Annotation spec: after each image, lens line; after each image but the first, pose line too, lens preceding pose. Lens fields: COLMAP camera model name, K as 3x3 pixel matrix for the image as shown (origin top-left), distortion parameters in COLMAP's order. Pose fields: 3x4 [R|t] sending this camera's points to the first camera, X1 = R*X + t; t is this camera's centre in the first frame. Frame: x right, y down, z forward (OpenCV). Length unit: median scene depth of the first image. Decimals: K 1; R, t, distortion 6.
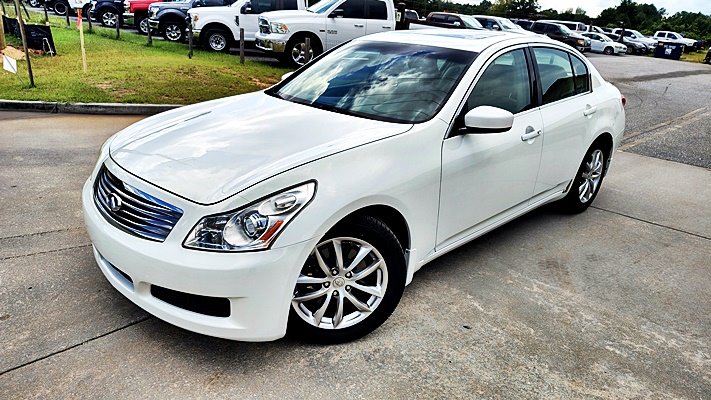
lens RADIAL K [[520.1, 0, 355.5], [0, 520.1, 200.0], [0, 0, 1]] dist [0.004601, -0.006168]
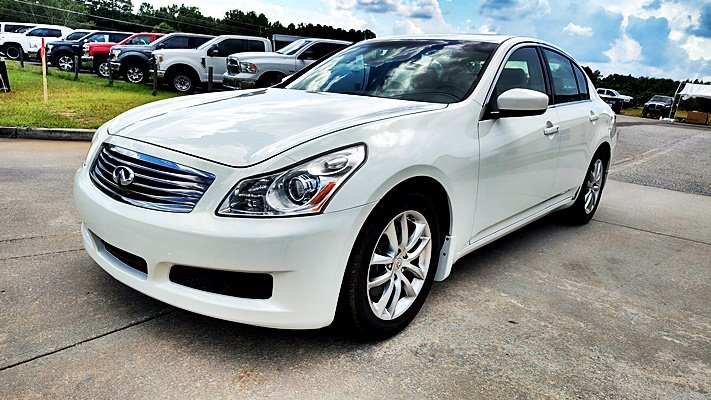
lens RADIAL K [[520.1, 0, 355.5], [0, 520.1, 200.0], [0, 0, 1]] dist [0.004601, -0.006168]
pose [[0.996135, -0.005430, 0.087665, -0.125247], [0.014730, 0.994279, -0.105794, 0.115926], [-0.086589, 0.106676, 0.990516, 0.096843]]
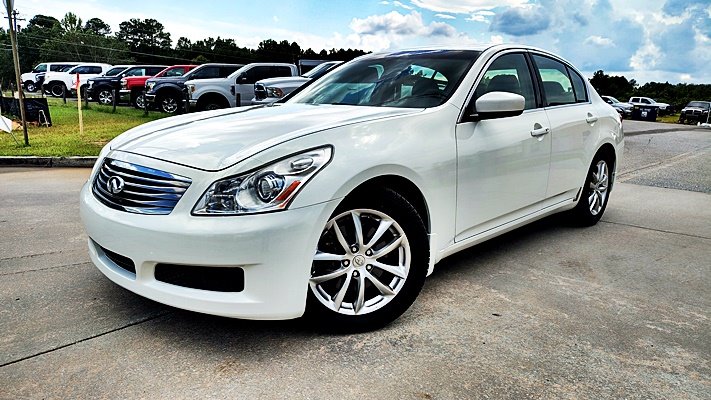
lens RADIAL K [[518.3, 0, 367.8], [0, 518.3, 198.1], [0, 0, 1]] dist [0.009454, -0.011098]
pose [[0.998448, -0.041659, 0.036954, -0.037733], [0.046777, 0.987480, -0.150649, 0.154575], [-0.030216, 0.152143, 0.987896, 0.054406]]
